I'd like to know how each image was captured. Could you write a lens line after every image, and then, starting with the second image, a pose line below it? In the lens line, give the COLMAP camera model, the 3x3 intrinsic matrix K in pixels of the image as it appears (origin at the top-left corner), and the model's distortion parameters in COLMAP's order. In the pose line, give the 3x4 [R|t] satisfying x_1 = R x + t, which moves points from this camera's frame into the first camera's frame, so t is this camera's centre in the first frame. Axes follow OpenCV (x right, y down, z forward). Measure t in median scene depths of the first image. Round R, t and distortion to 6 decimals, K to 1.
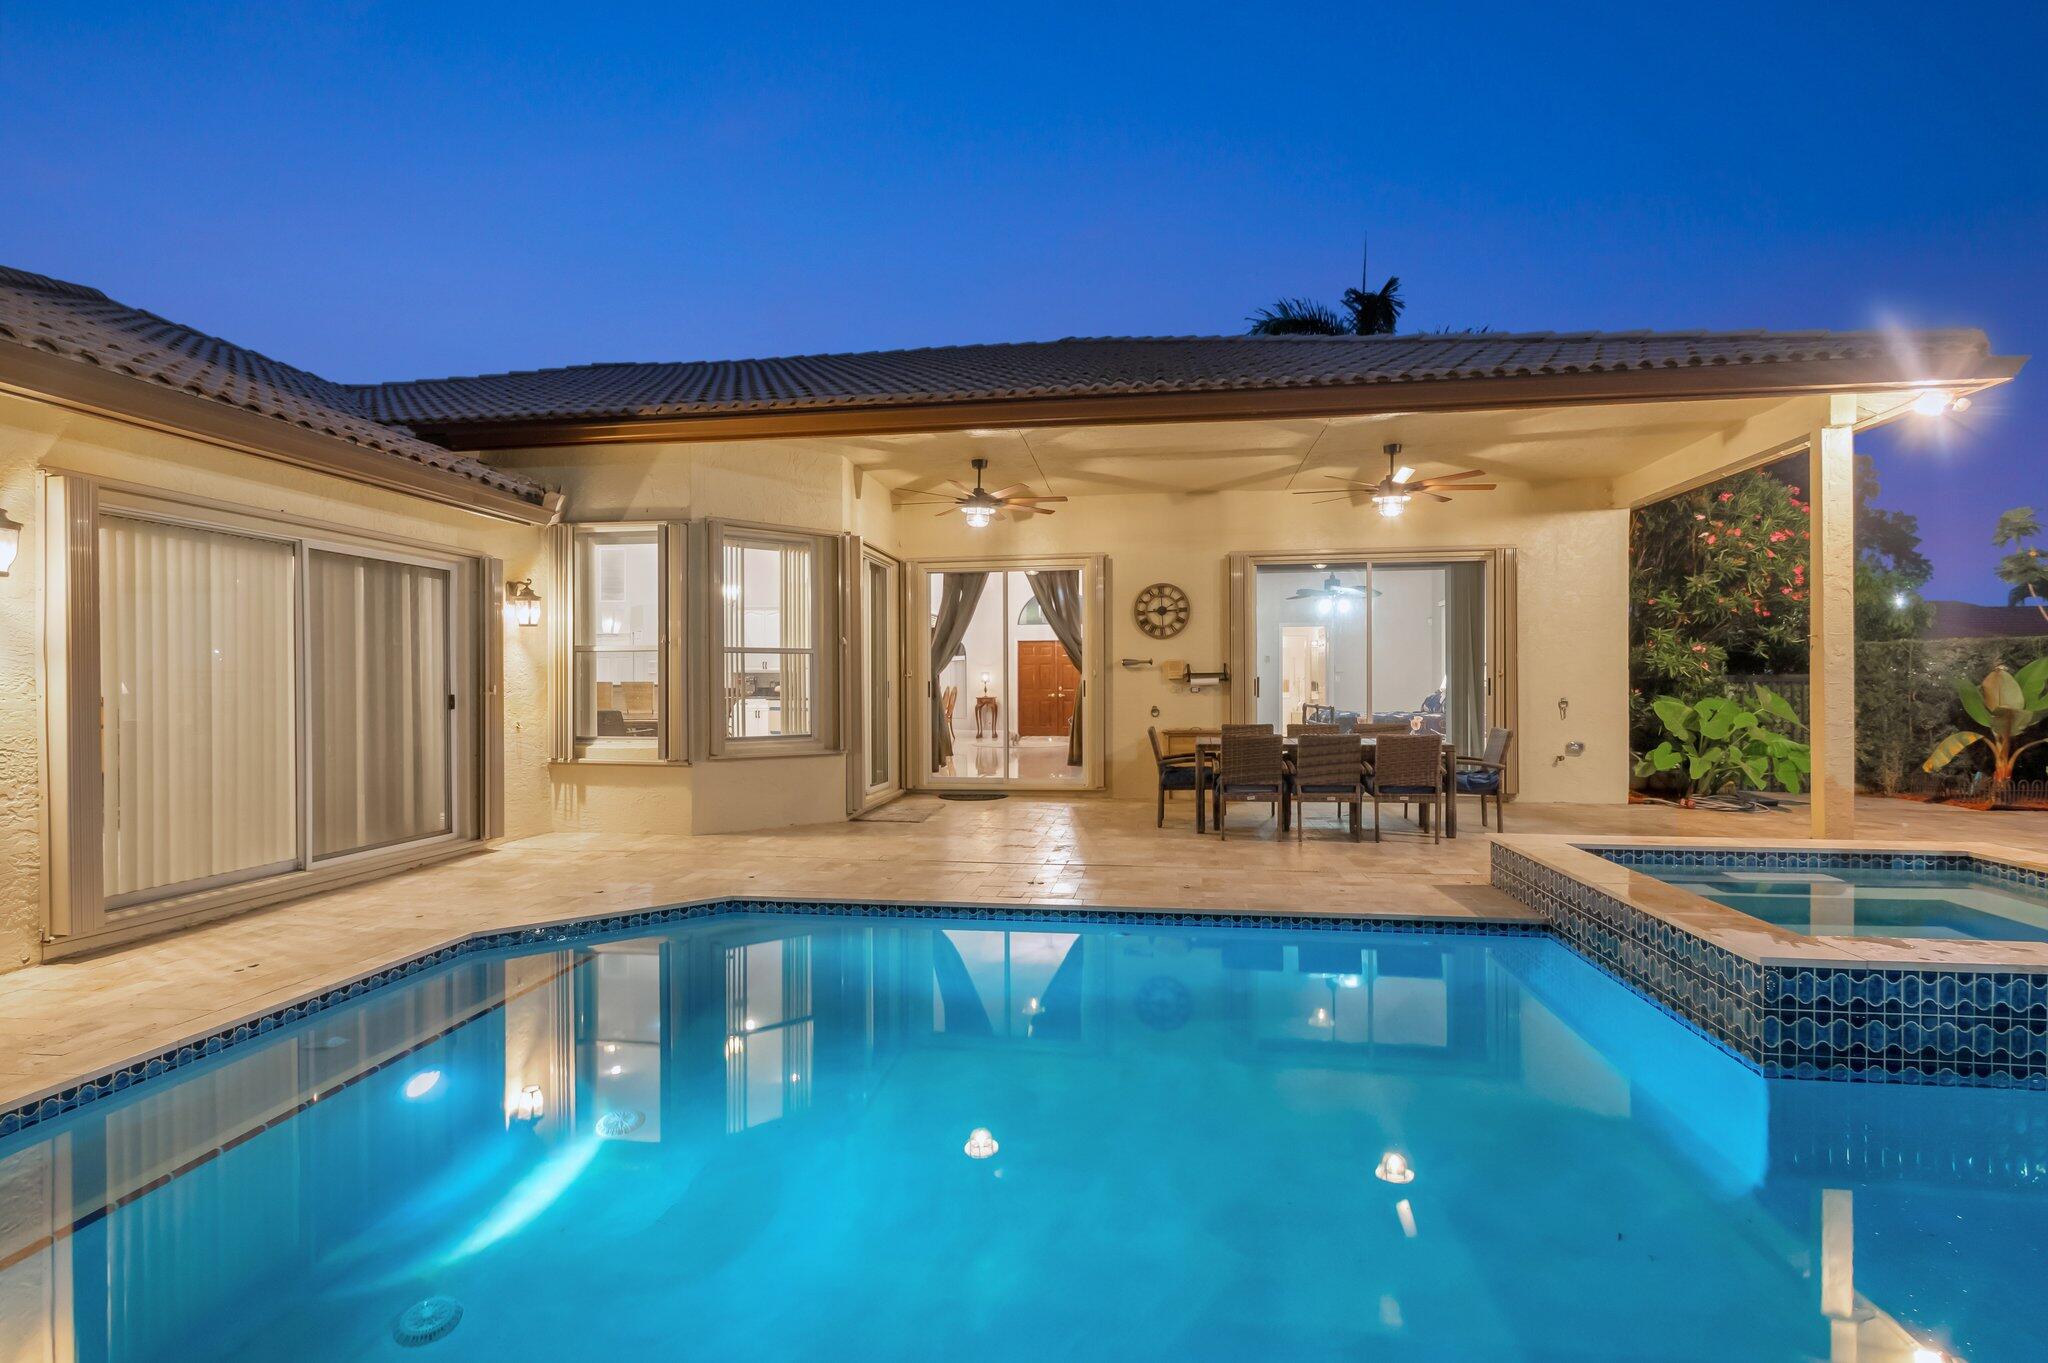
lens RADIAL K [[941.4, 0, 1028.7], [0, 941.4, 687.8], [0, 0, 1]] dist [0.002200, 0.000035]
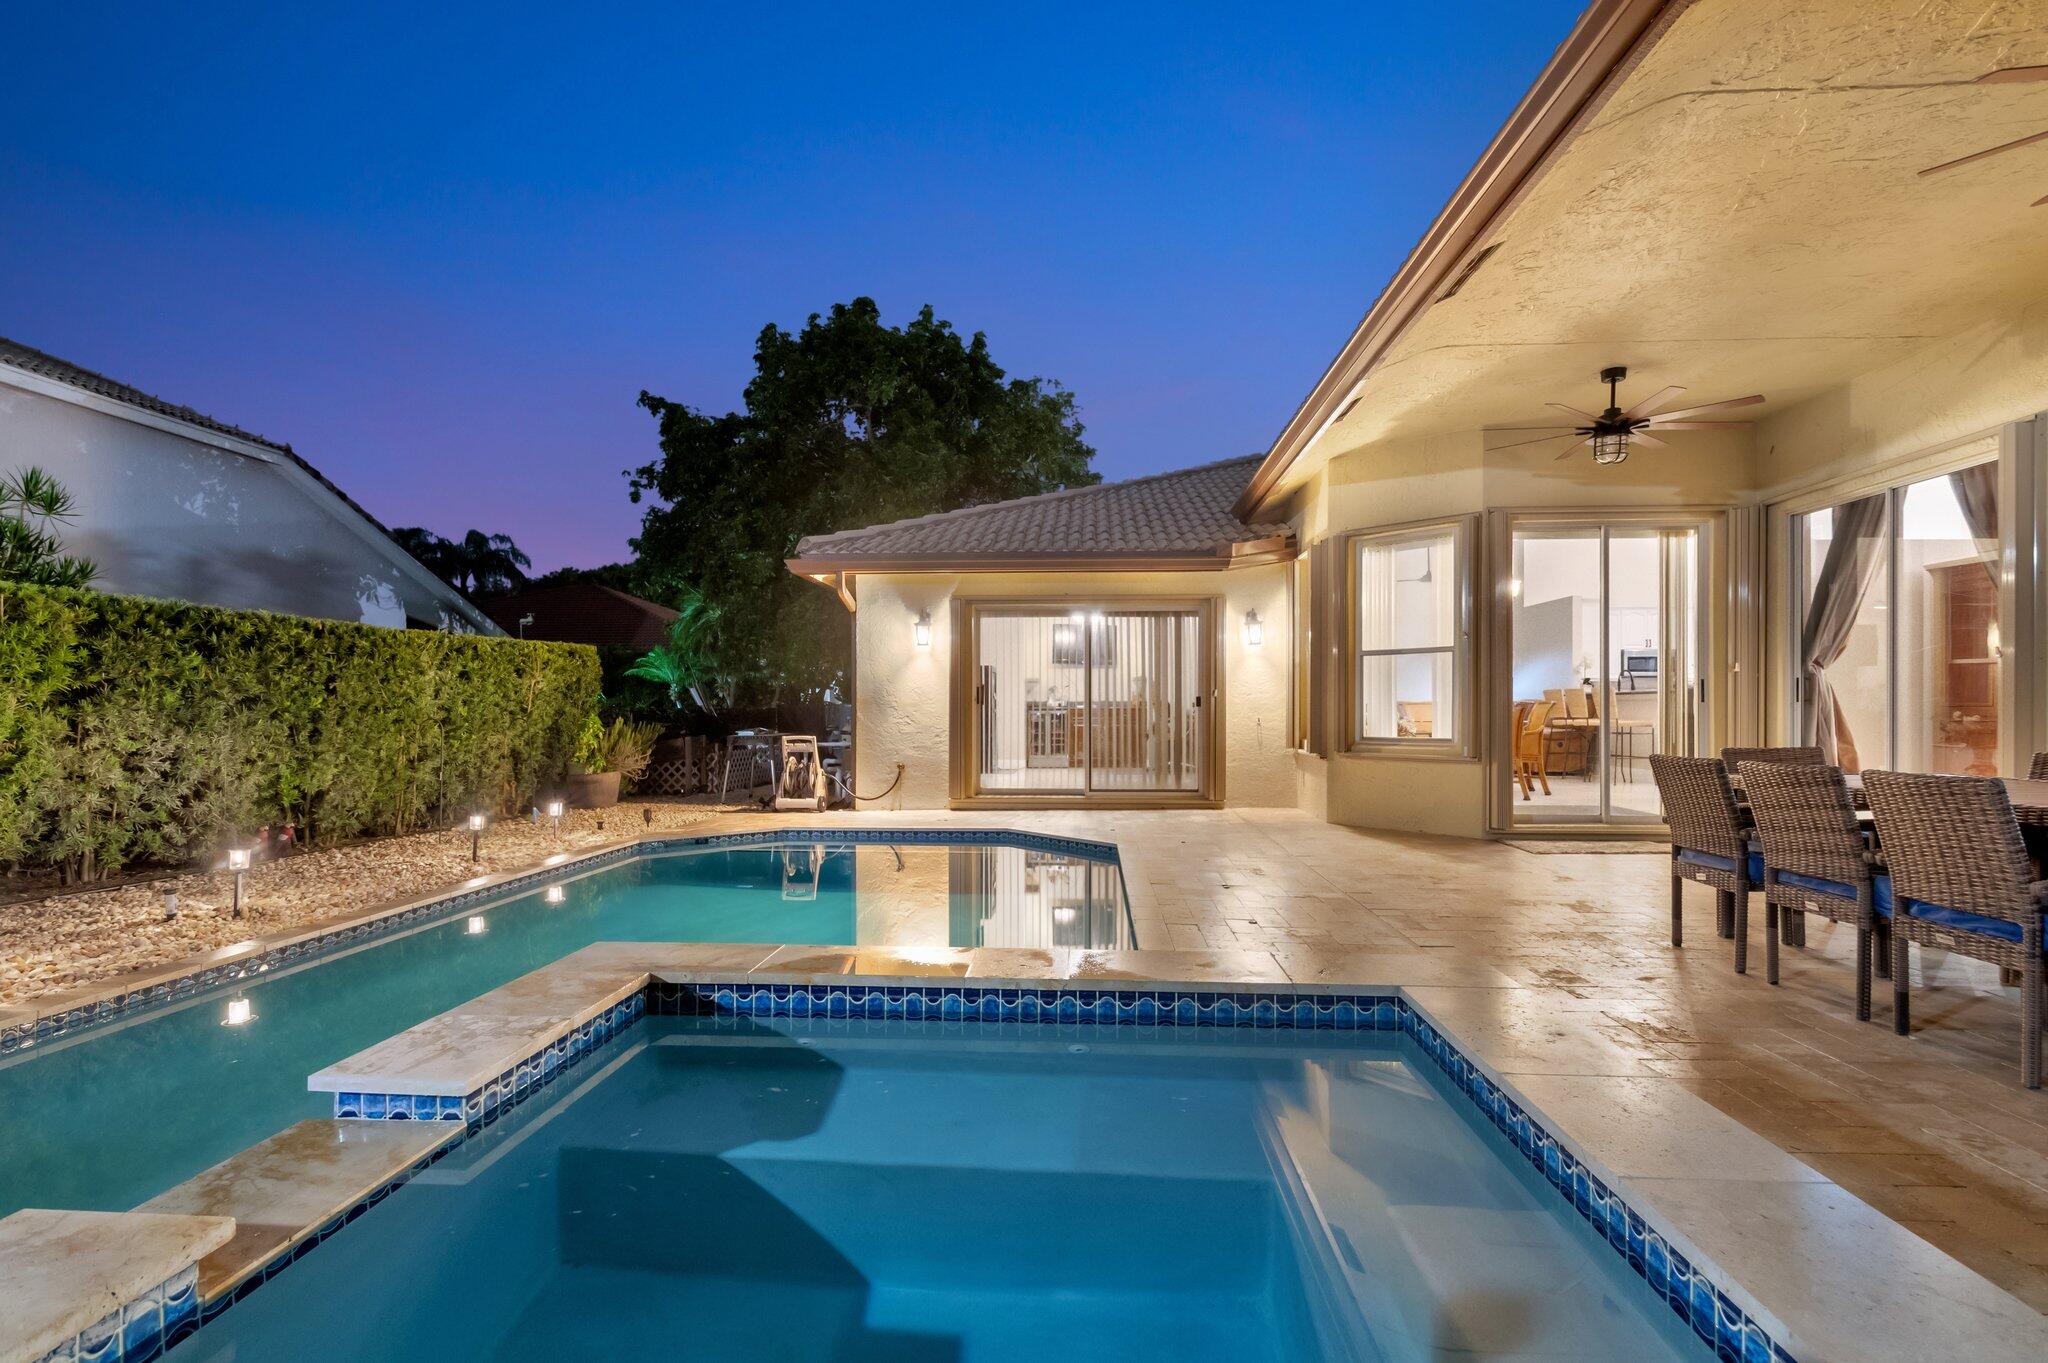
lens RADIAL K [[943.7, 0, 1028.8], [0, 943.7, 705.9], [0, 0, 1]] dist [0.016736, -0.011808]
pose [[0.074572, -0.000743, -0.997215, 0.550741], [-0.002534, 0.999996, -0.000935, 0.016281], [0.997212, 0.002597, 0.074570, 0.427917]]
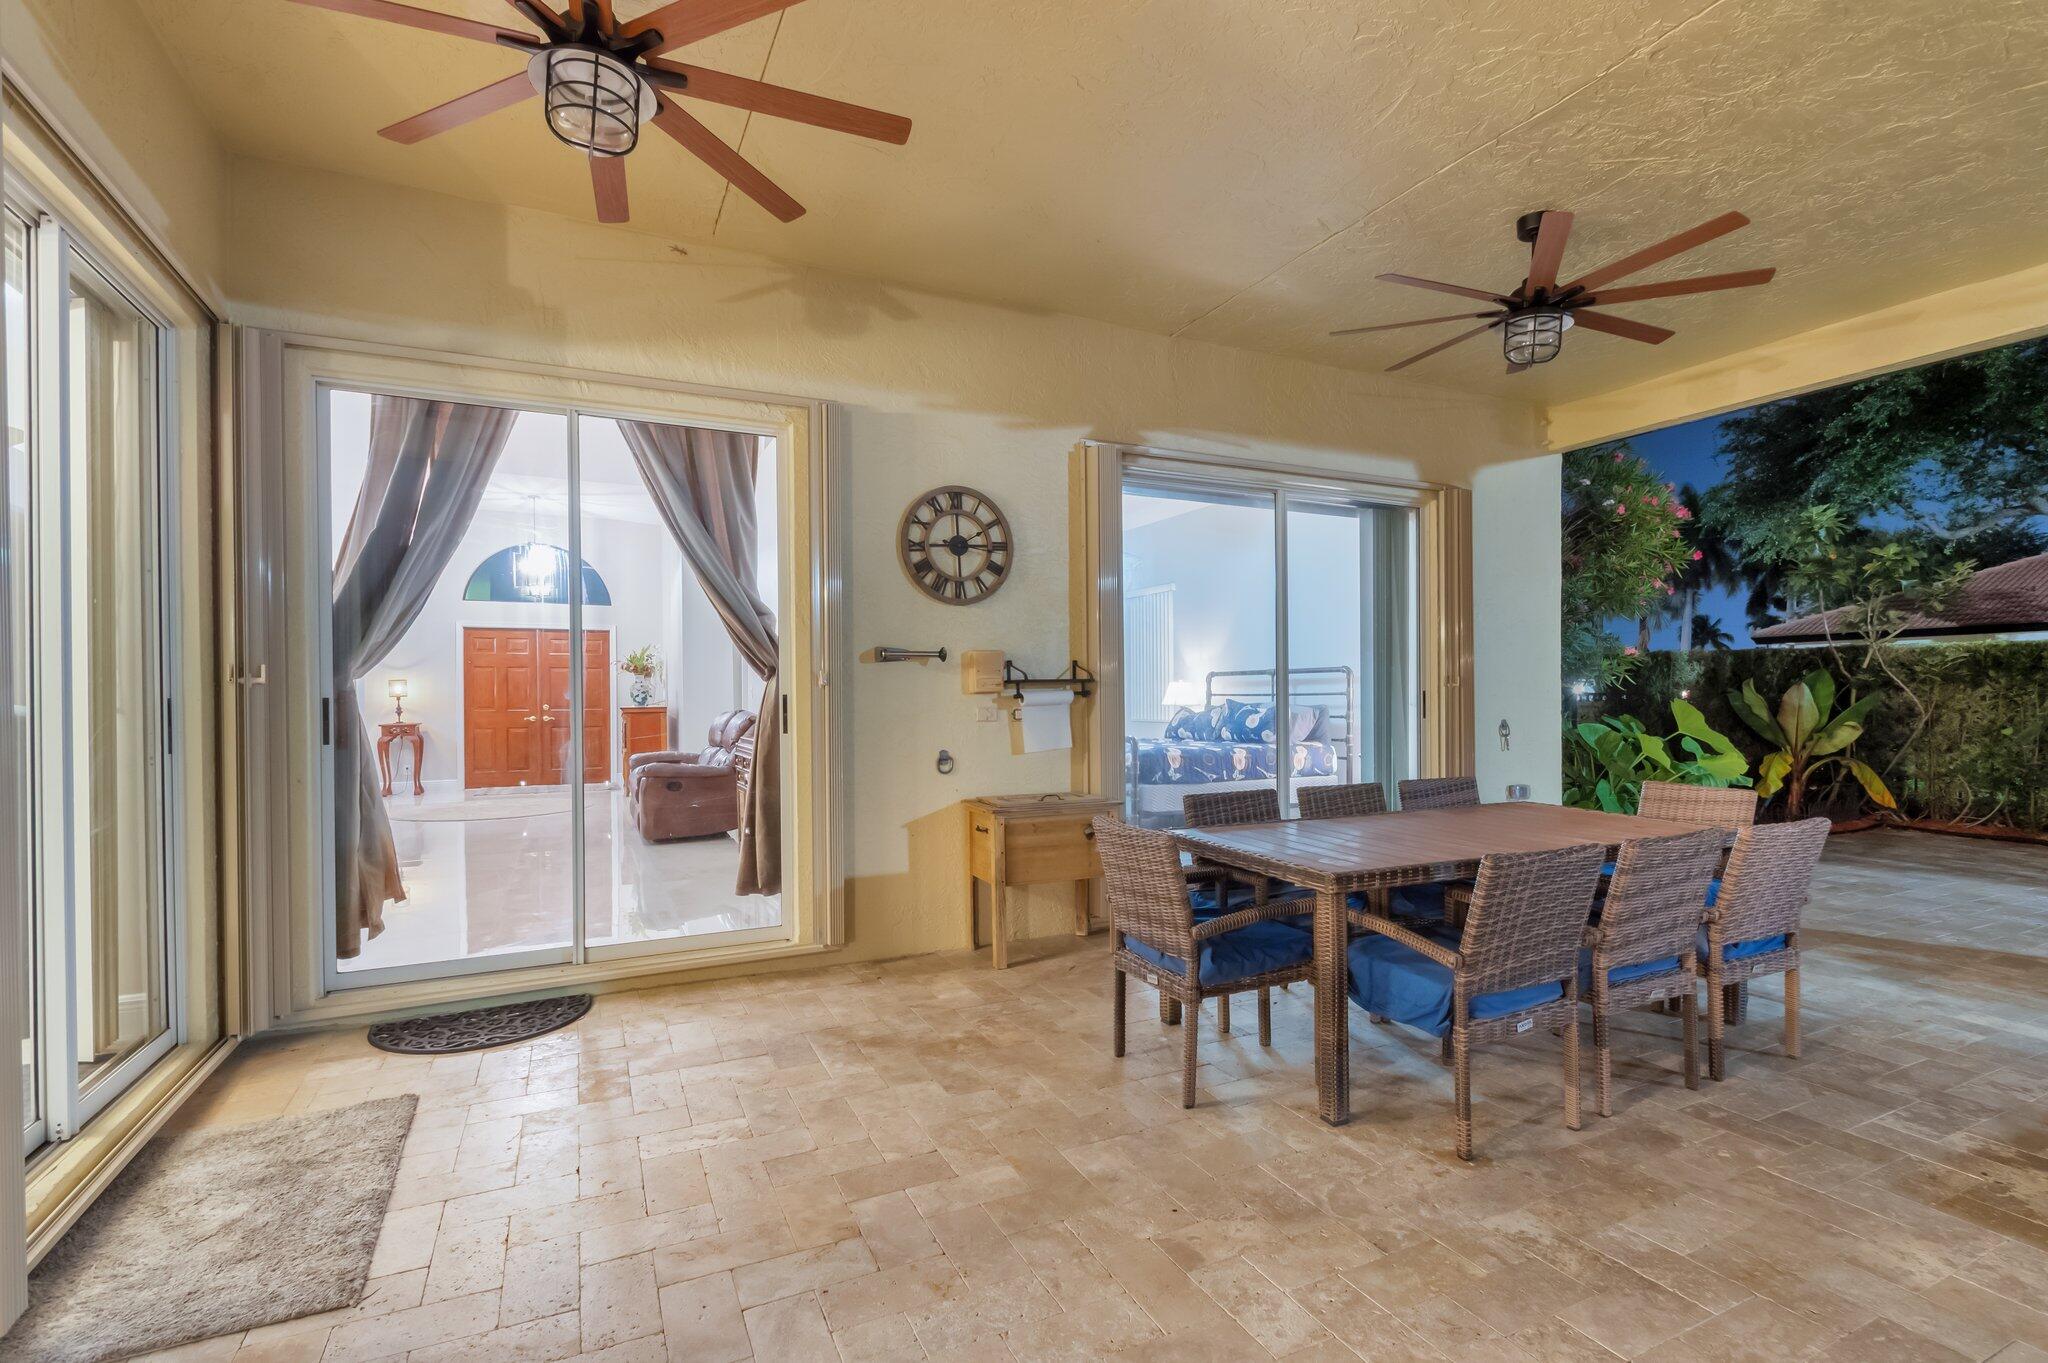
lens RADIAL K [[937.1, 0, 1027.5], [0, 937.1, 702.3], [0, 0, 1]] dist [0.013764, -0.010968]
pose [[0.831234, -0.005123, 0.555899, -0.087667], [0.004284, 0.999987, 0.002809, -0.005383], [-0.555906, 0.000047, 0.831245, 0.598628]]
